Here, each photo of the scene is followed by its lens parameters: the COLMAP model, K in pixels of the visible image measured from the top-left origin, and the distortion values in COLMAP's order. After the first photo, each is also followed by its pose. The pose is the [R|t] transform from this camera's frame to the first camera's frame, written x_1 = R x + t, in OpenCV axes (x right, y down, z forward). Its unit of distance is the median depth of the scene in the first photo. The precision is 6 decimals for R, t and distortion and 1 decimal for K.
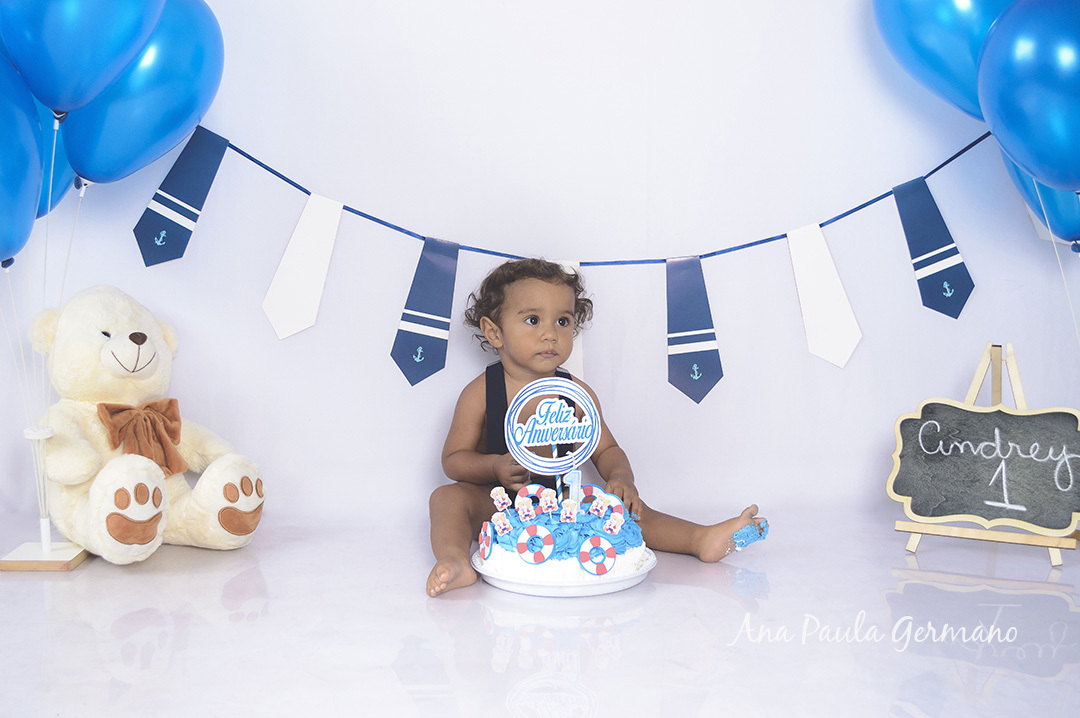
lens RADIAL K [[1344.6, 0, 495.2], [0, 1344.6, 380.3], [0, 0, 1]] dist [-0.023953, -0.056053]
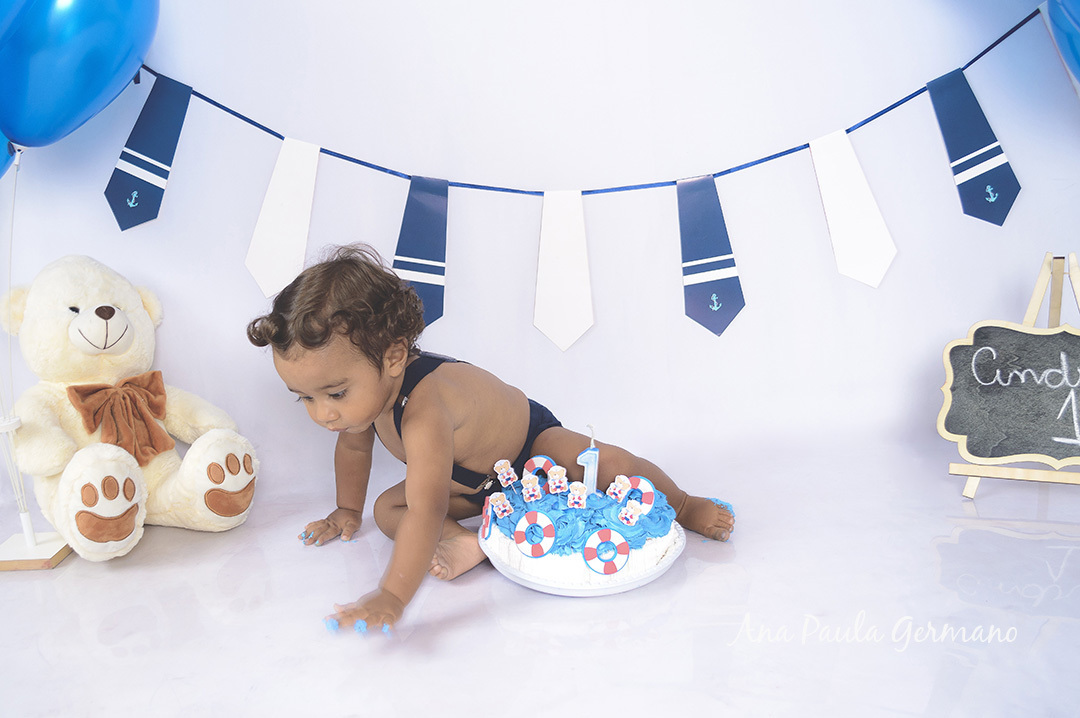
lens RADIAL K [[1064.2, 0, 456.2], [0, 1064.2, 411.6], [0, 0, 1]] dist [-0.053527, -0.031027]
pose [[0.994952, -0.057954, -0.081931, 0.030807], [0.067722, 0.990220, 0.121973, -0.035830], [0.074061, -0.126906, 0.989146, 0.283369]]
